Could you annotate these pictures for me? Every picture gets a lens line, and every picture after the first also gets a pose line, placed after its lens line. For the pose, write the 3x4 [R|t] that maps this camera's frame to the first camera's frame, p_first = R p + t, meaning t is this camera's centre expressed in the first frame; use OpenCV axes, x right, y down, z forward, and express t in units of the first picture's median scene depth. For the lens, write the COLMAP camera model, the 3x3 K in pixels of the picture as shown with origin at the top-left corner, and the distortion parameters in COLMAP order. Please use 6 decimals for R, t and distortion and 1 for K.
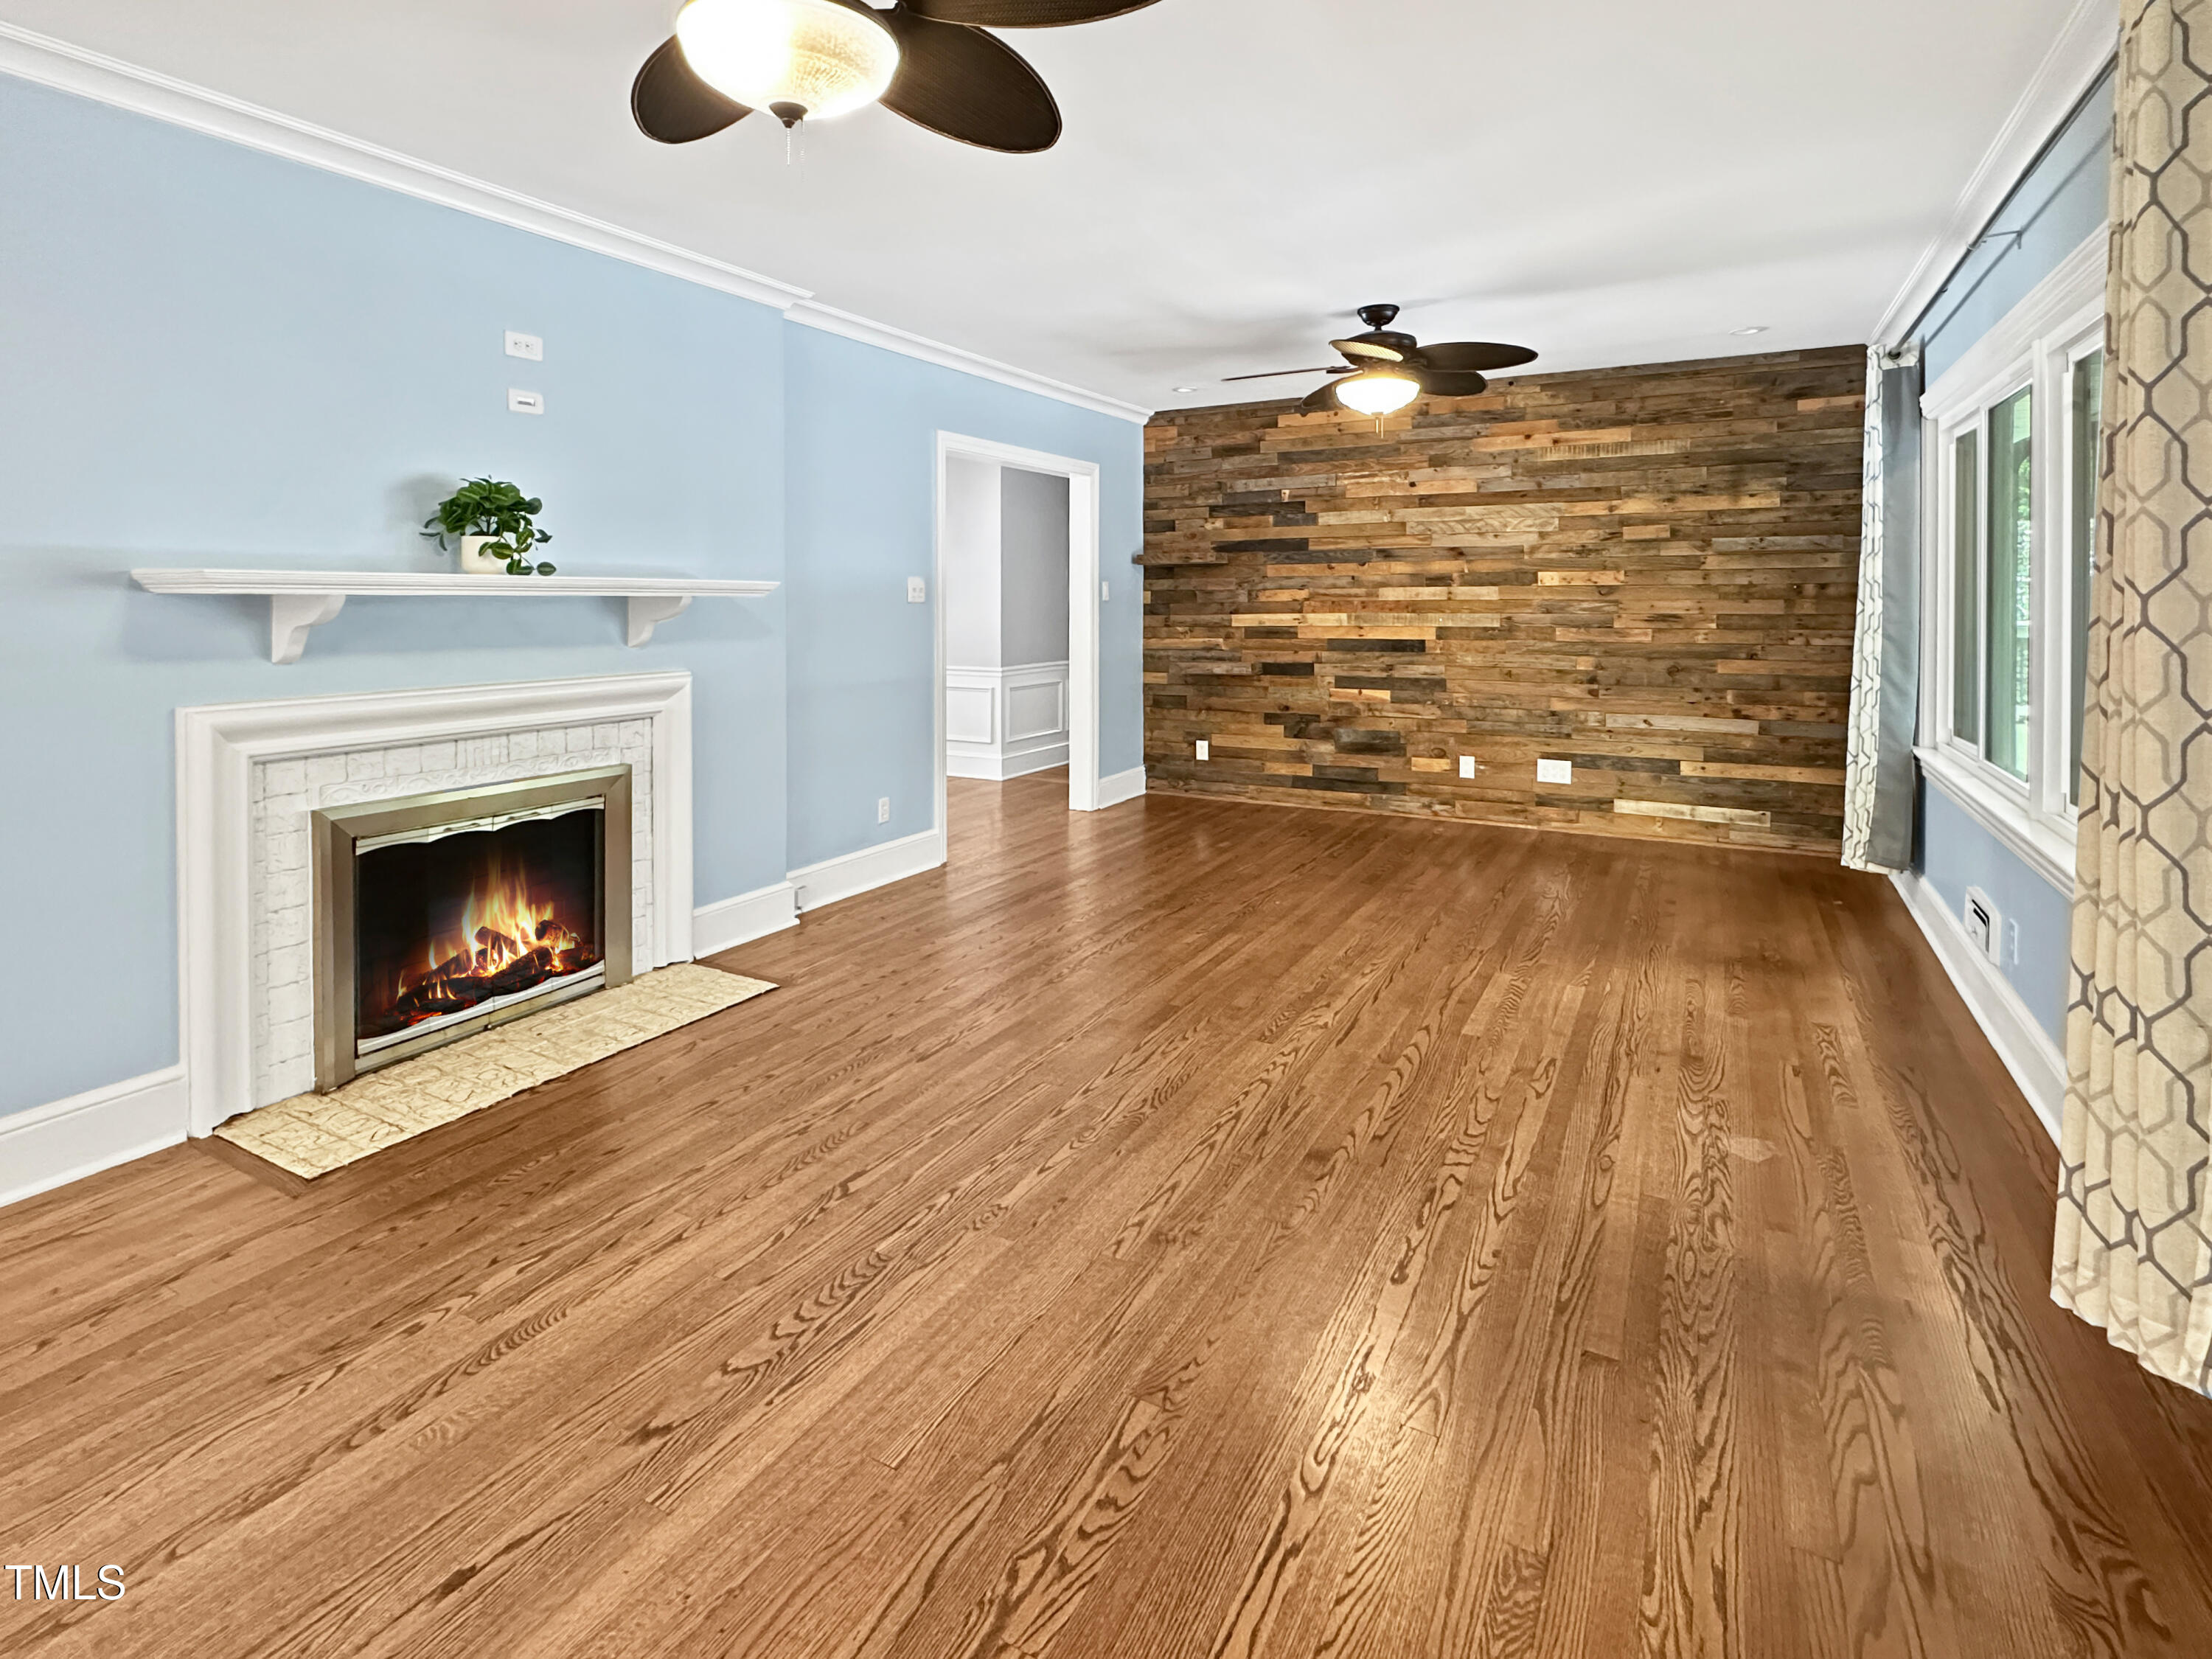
lens RADIAL K [[1087.9, 0, 1105.4], [0, 1087.9, 760.1], [0, 0, 1]] dist [-0.003084, 0.000152]
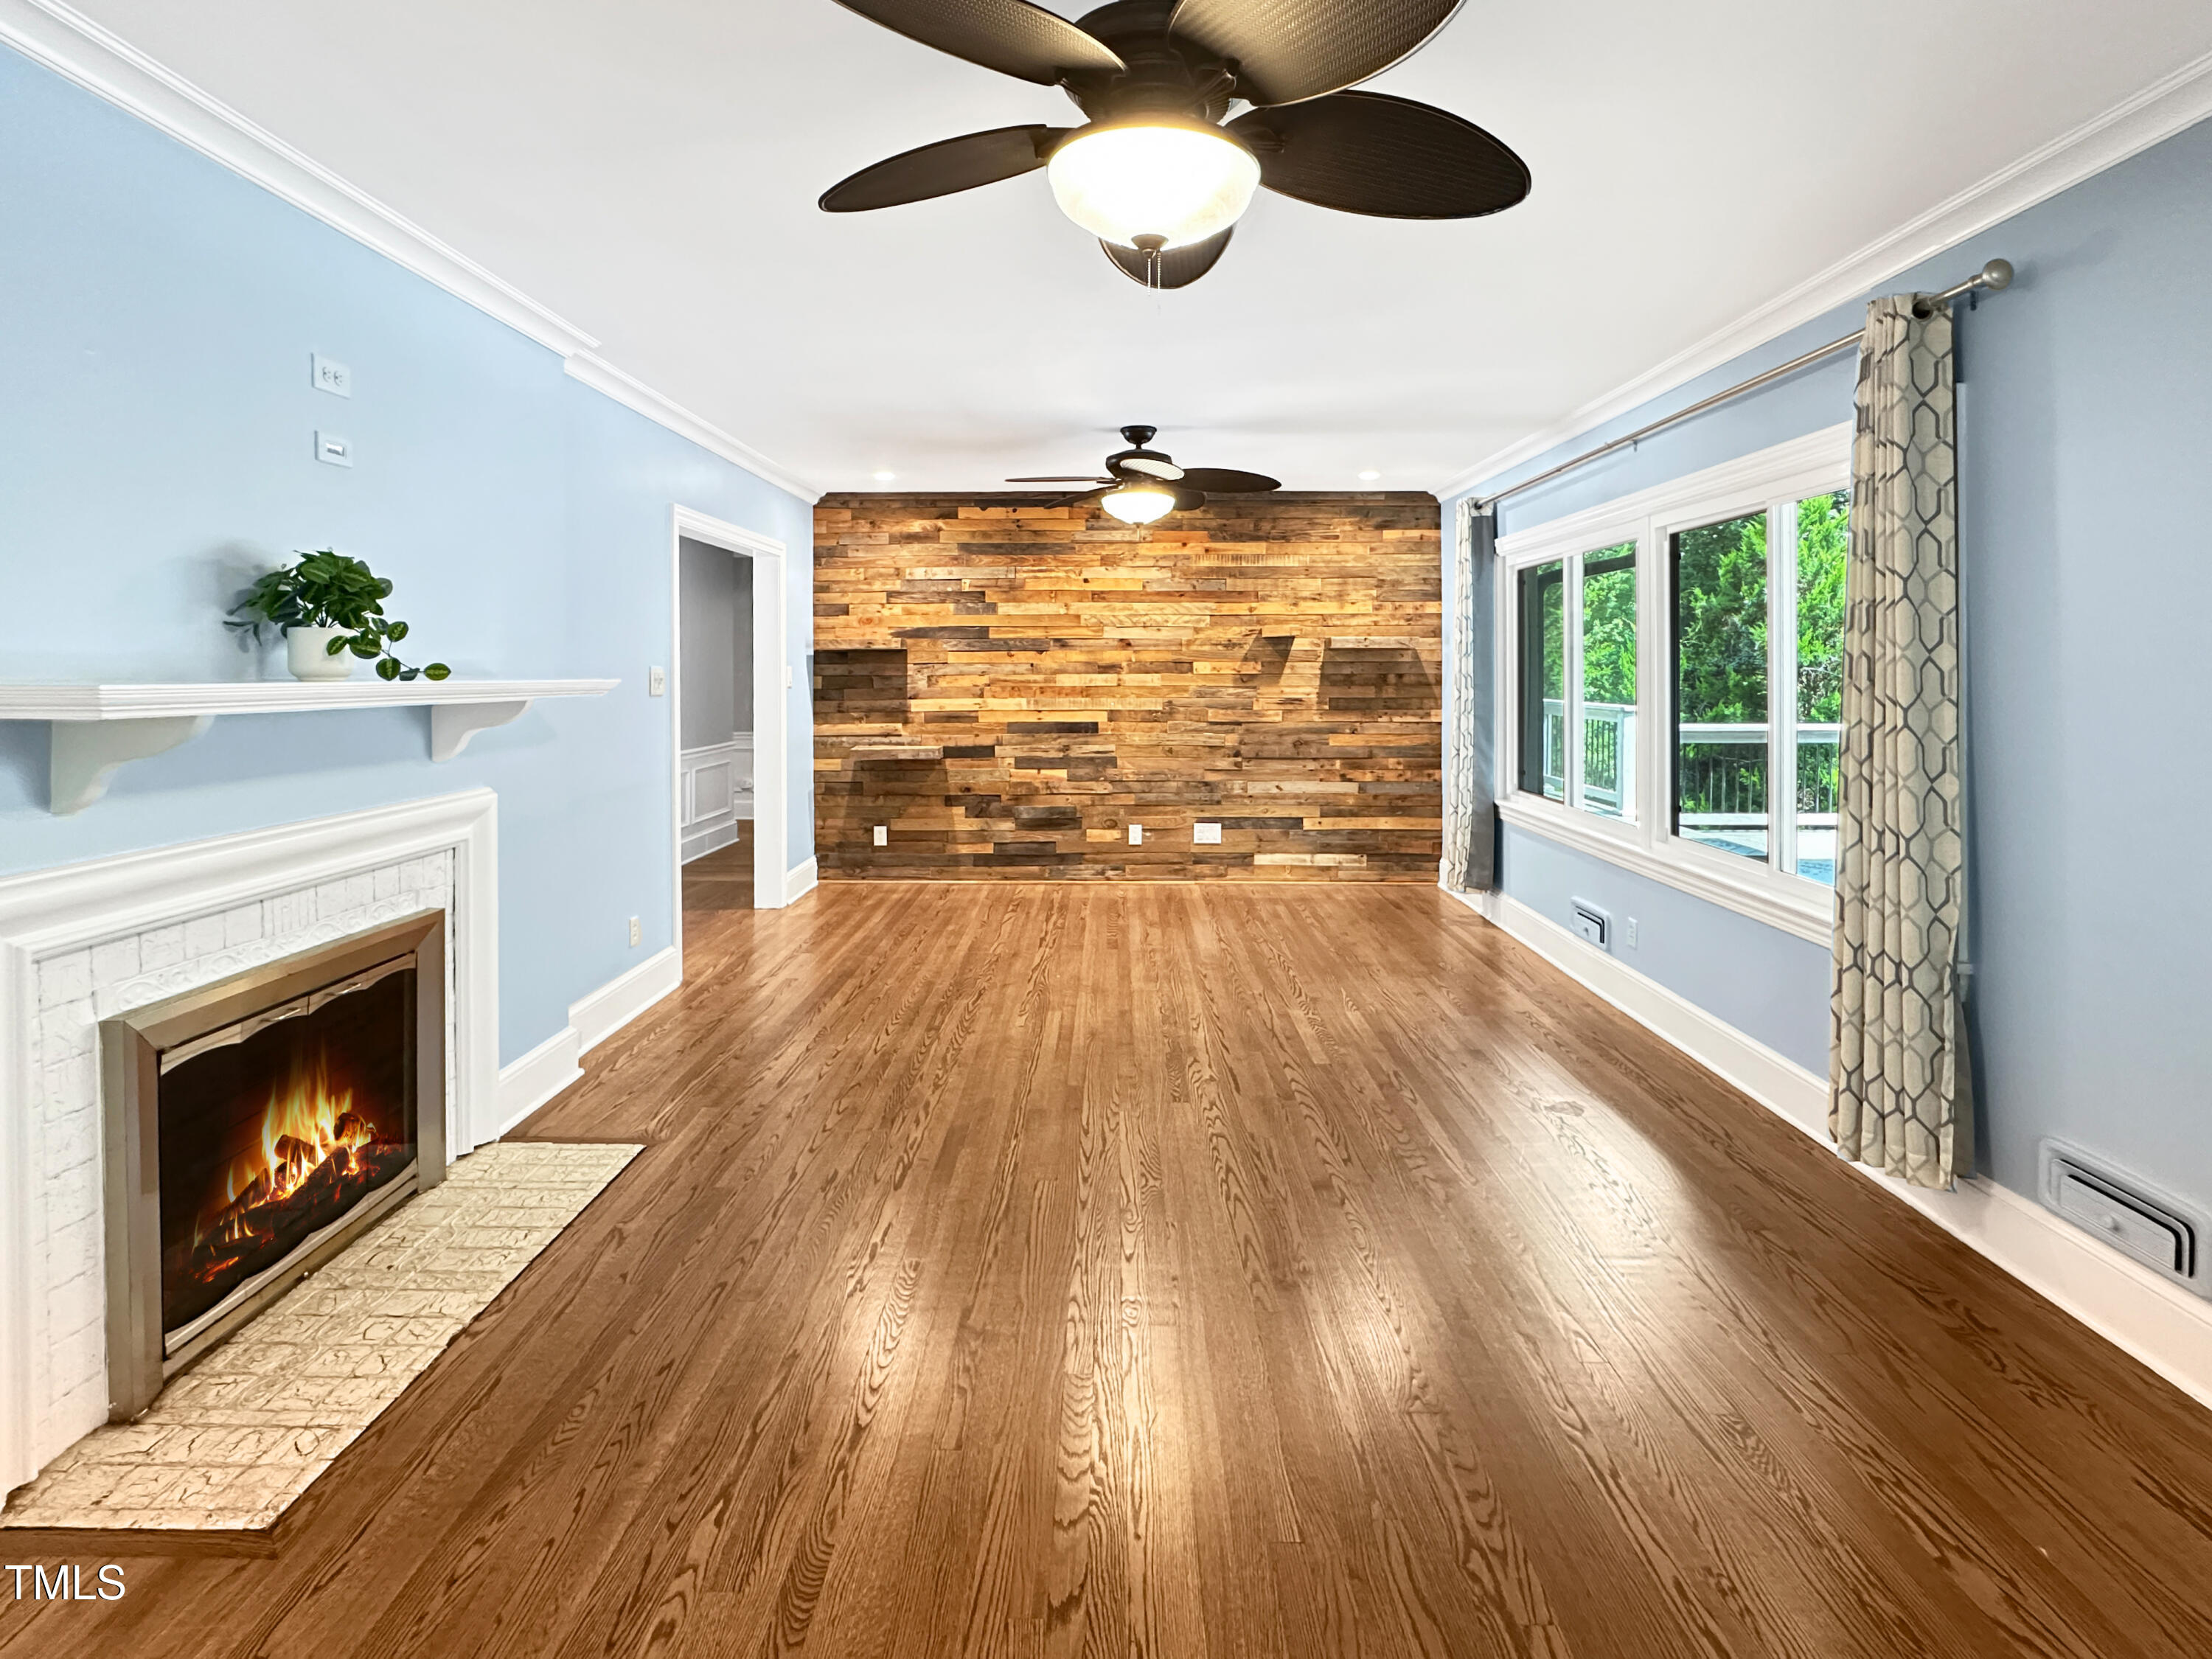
lens RADIAL K [[1075.5, 0, 1106.0], [0, 1075.5, 829.5], [0, 0, 1]] dist [-0.002545, 0.000795]
pose [[0.878010, -0.066705, 0.473971, -0.236121], [0.066370, 0.997642, 0.017456, -0.022027], [-0.474018, 0.016131, 0.880367, 0.044097]]
